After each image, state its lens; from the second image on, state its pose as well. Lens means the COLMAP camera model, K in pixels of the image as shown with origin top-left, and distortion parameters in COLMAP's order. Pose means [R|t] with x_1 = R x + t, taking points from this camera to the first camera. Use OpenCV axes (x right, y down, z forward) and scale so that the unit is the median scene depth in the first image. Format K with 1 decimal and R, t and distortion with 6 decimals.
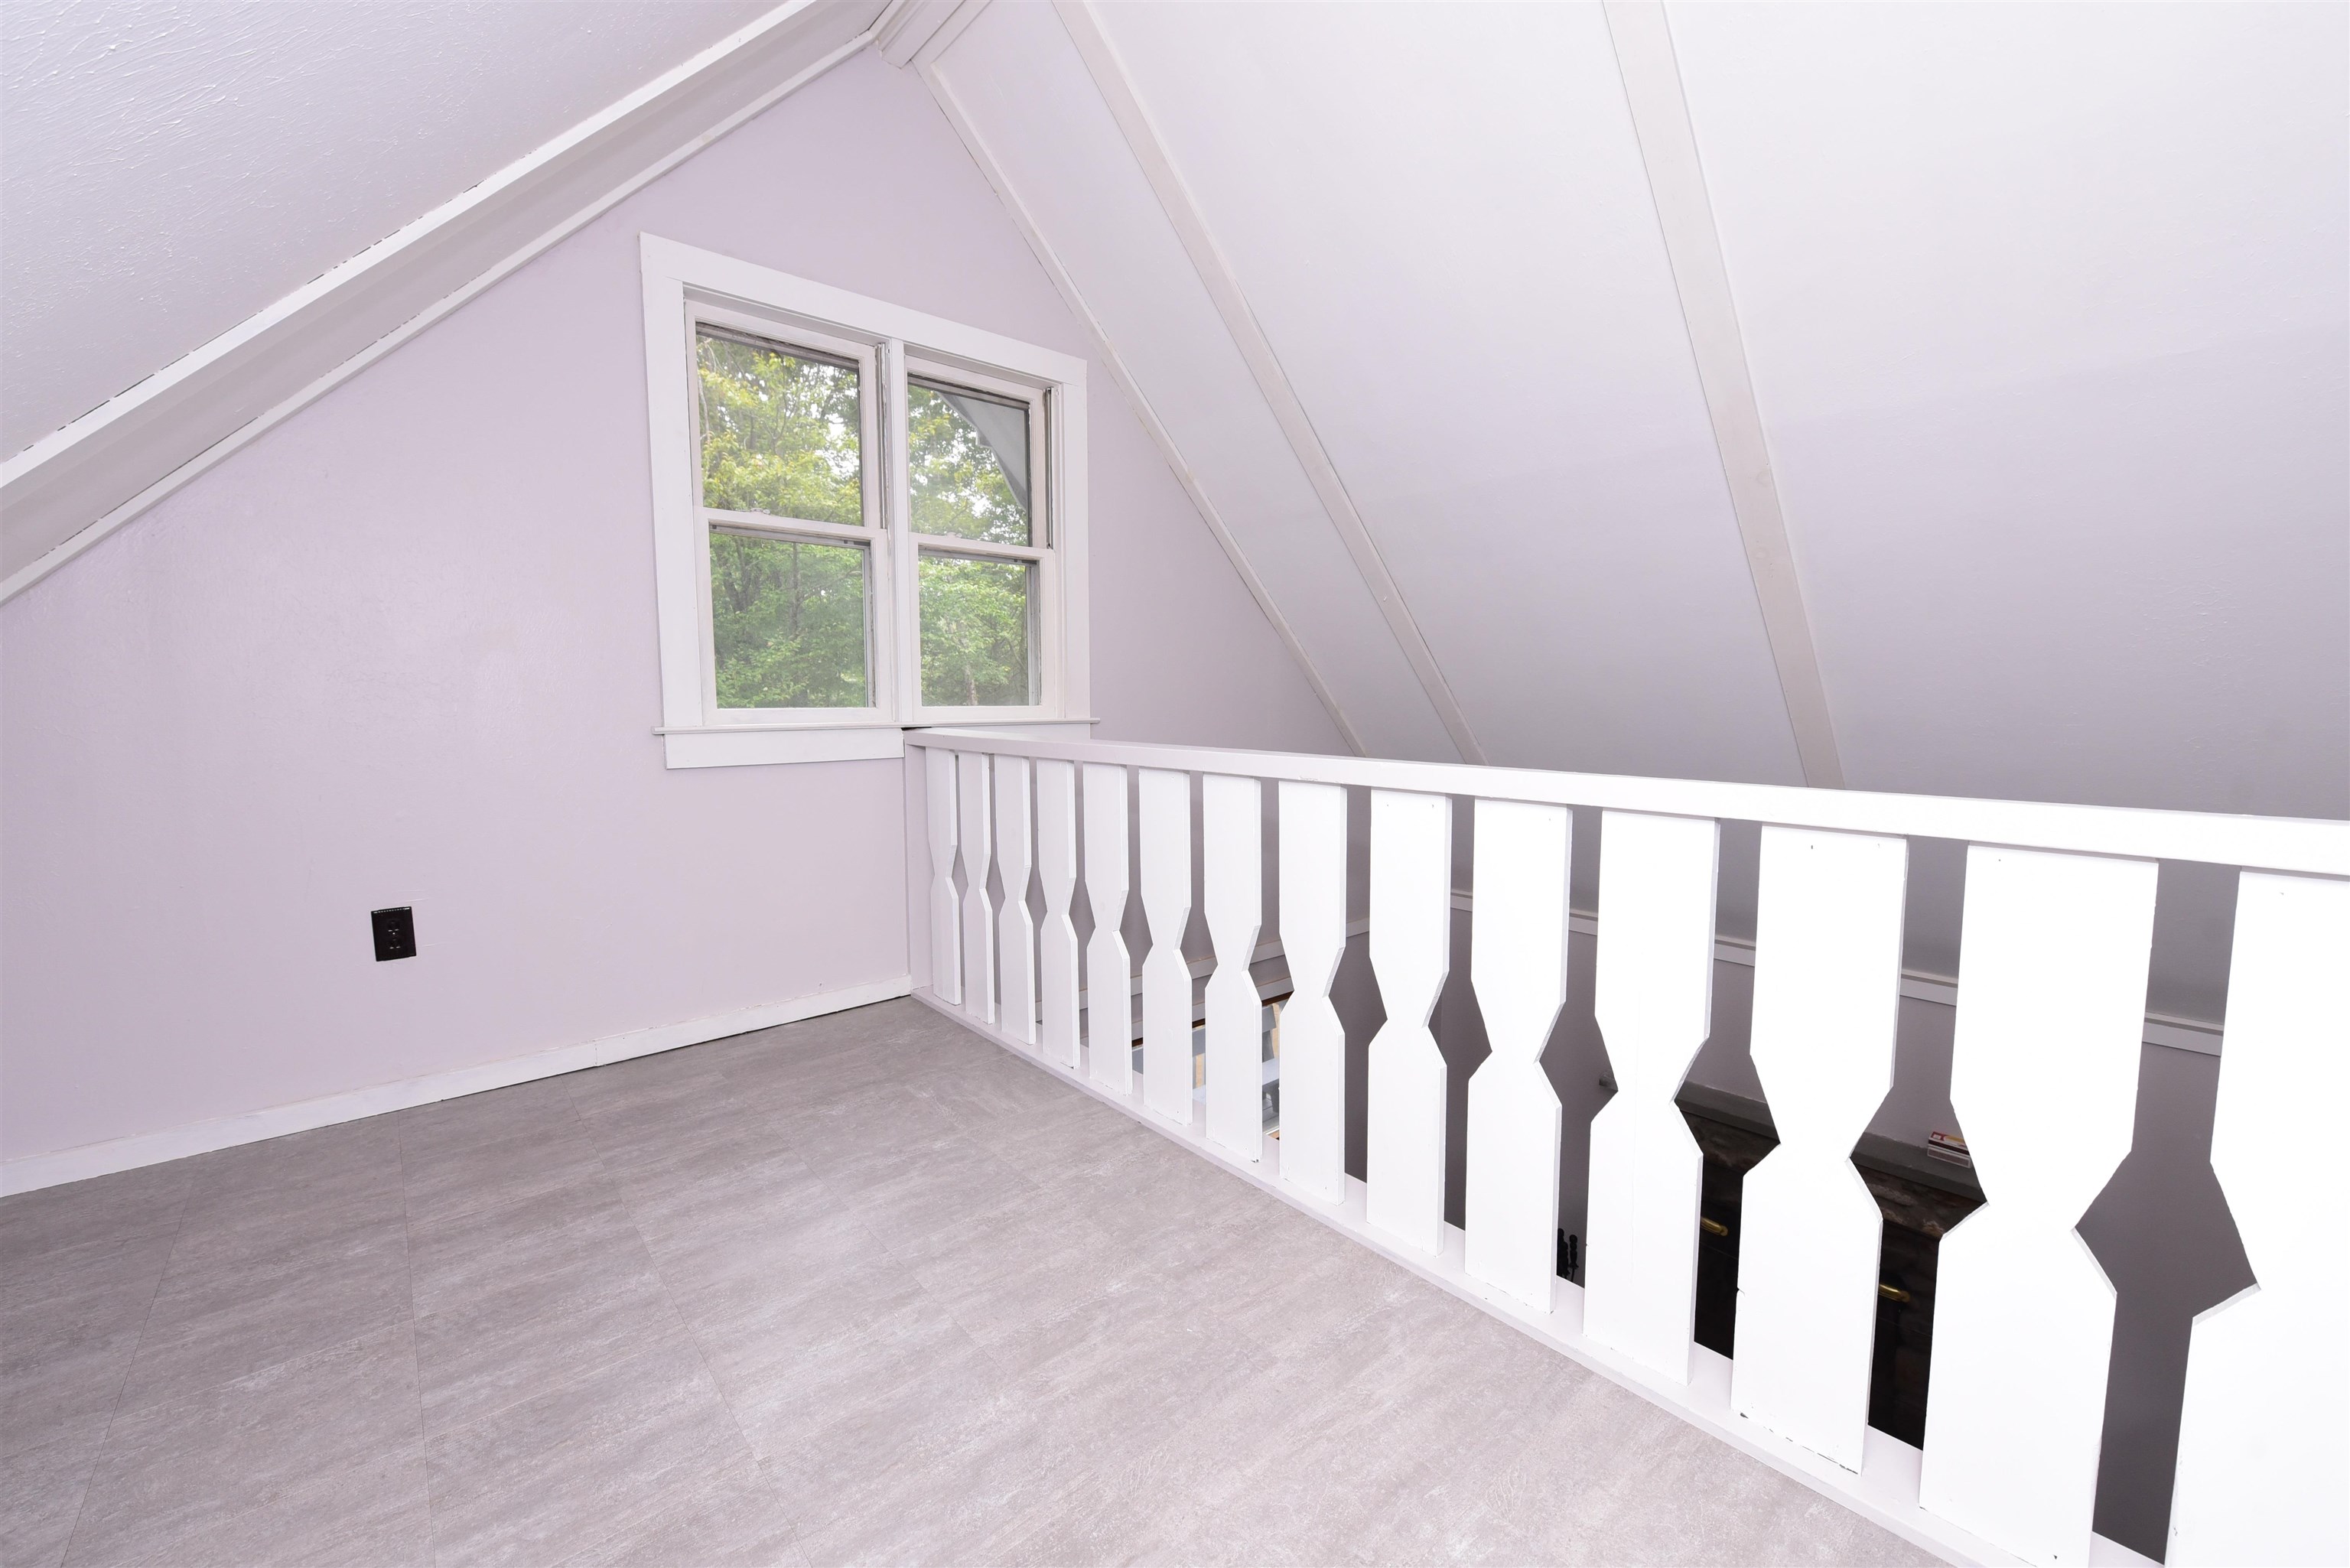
lens RADIAL K [[936.9, 0, 1175.0], [0, 936.9, 784.0], [0, 0, 1]] dist [-0.011228, -0.000223]
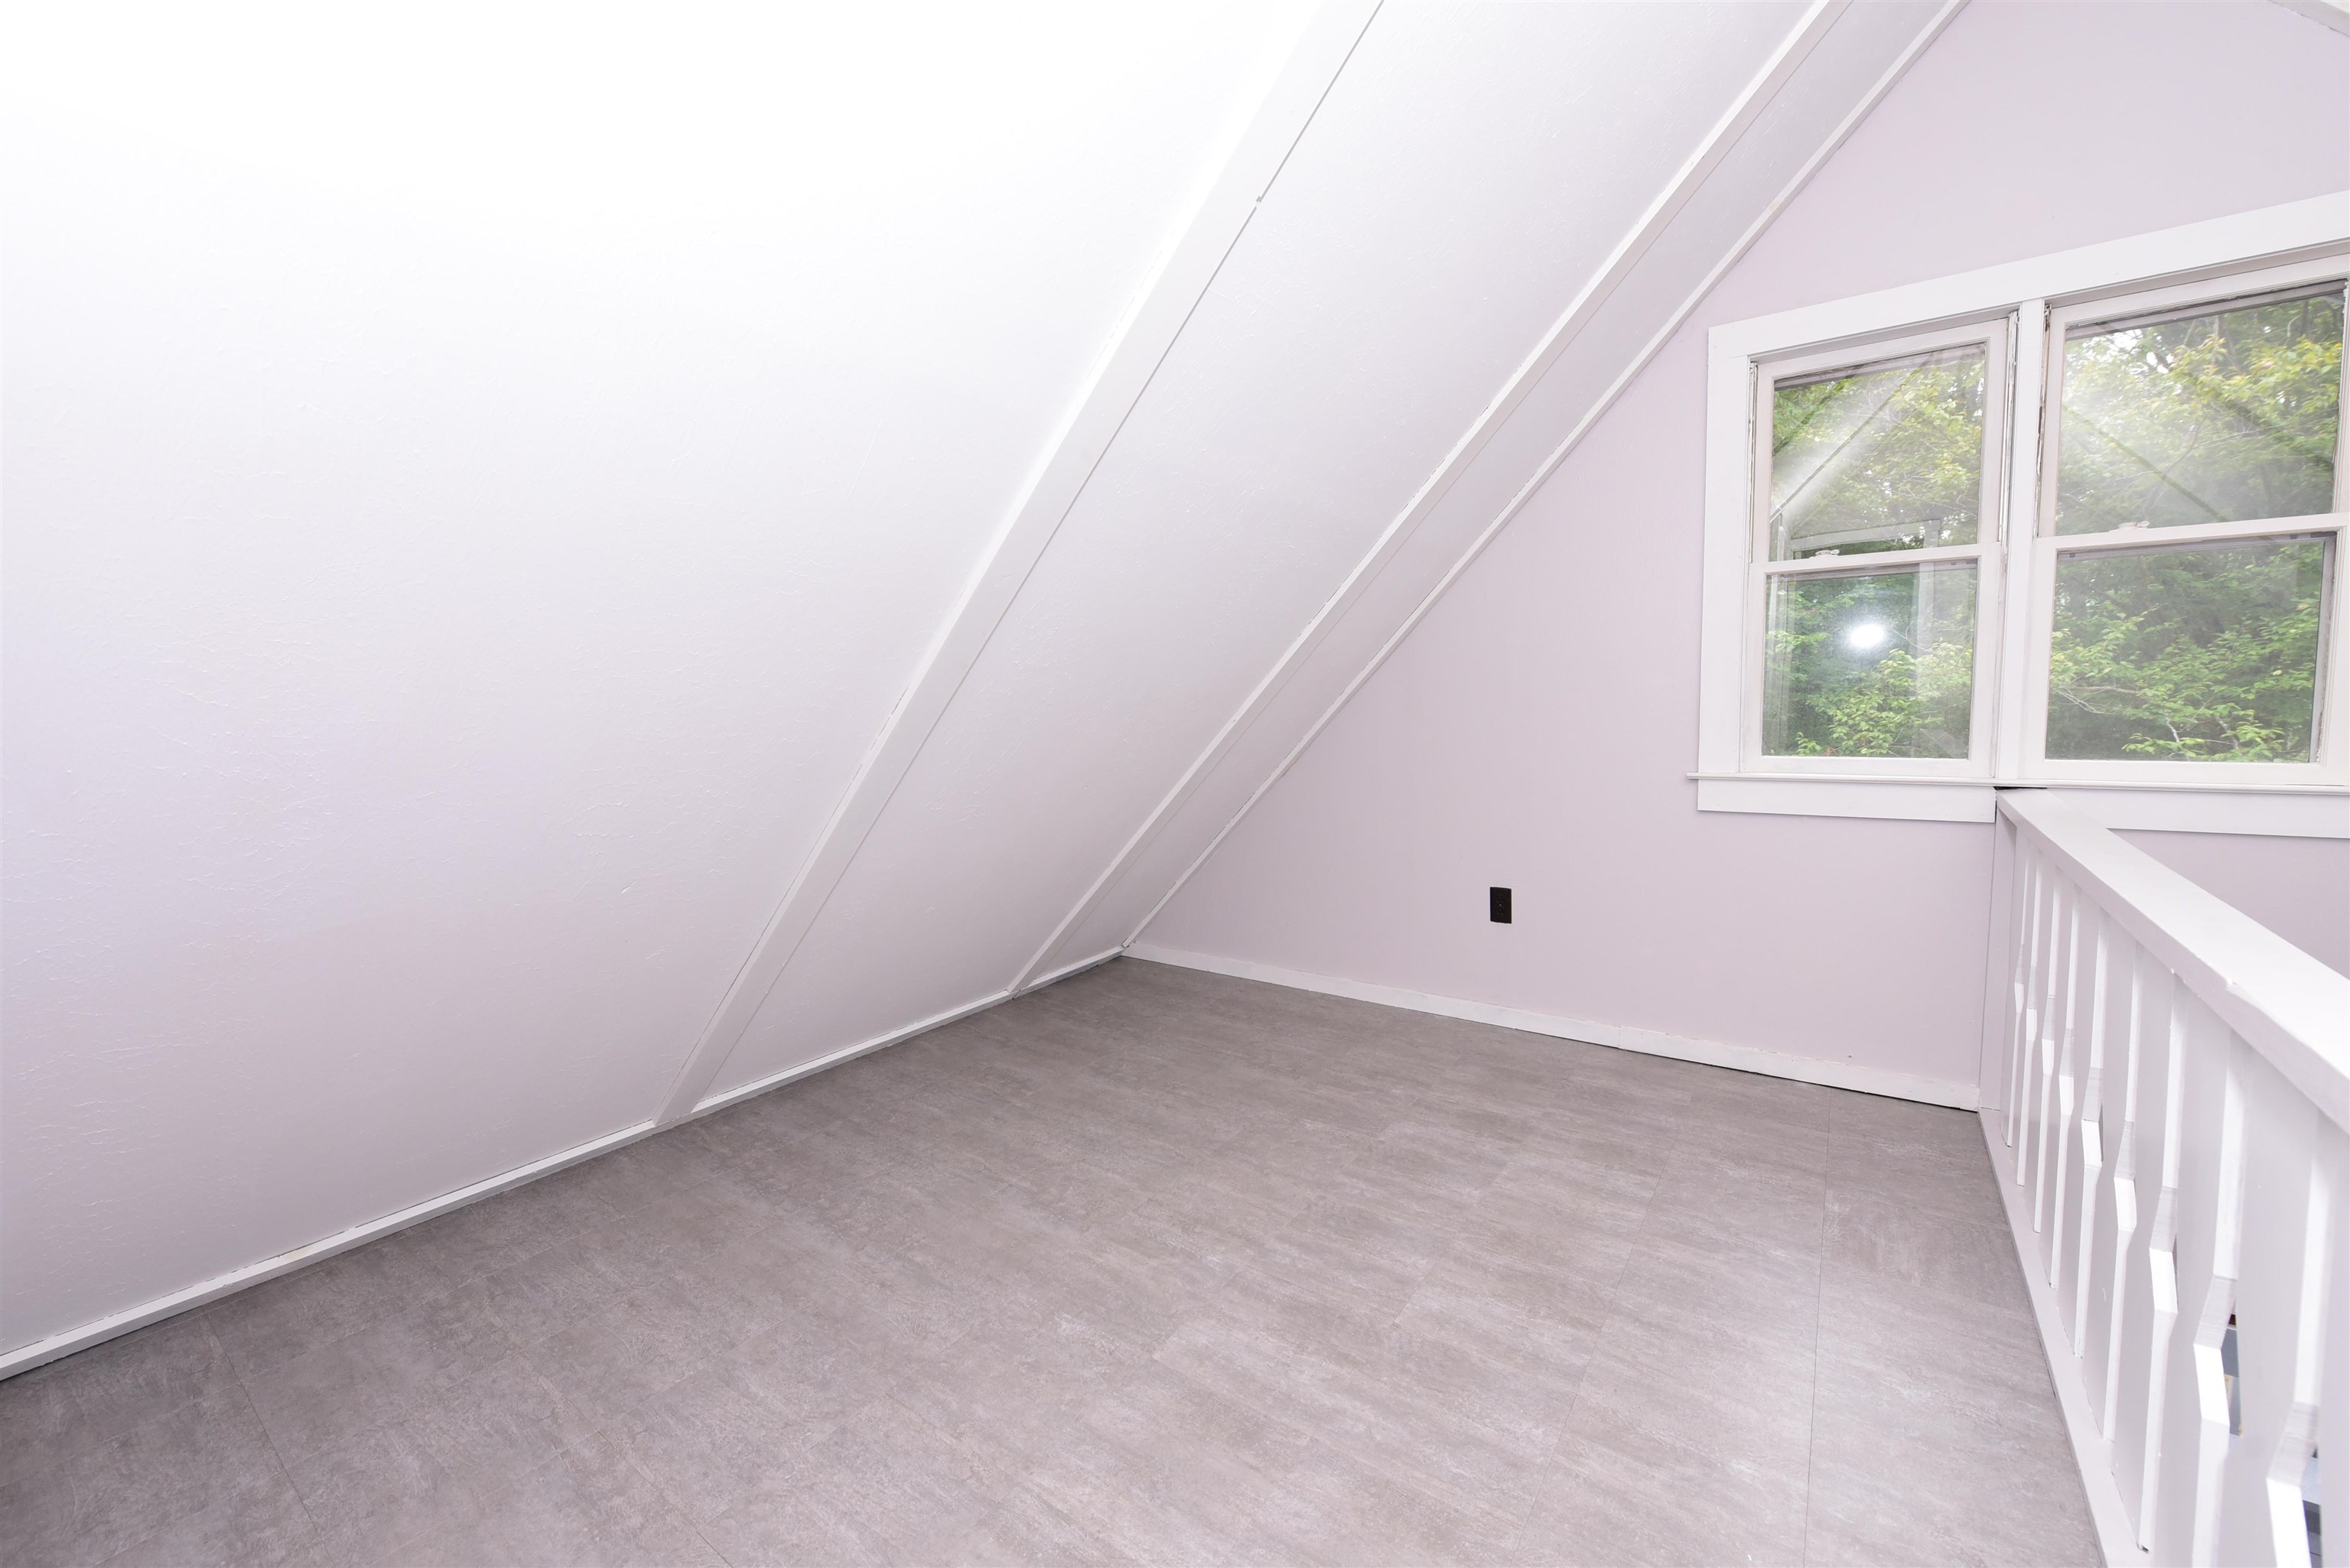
lens RADIAL K [[936.9, 0, 1175.0], [0, 936.9, 784.0], [0, 0, 1]] dist [-0.011228, -0.000223]
pose [[0.208870, 0.089345, -0.973854, 0.550643], [-0.062886, 0.994984, 0.077796, -0.130179], [0.975919, 0.044992, 0.213441, 0.218251]]
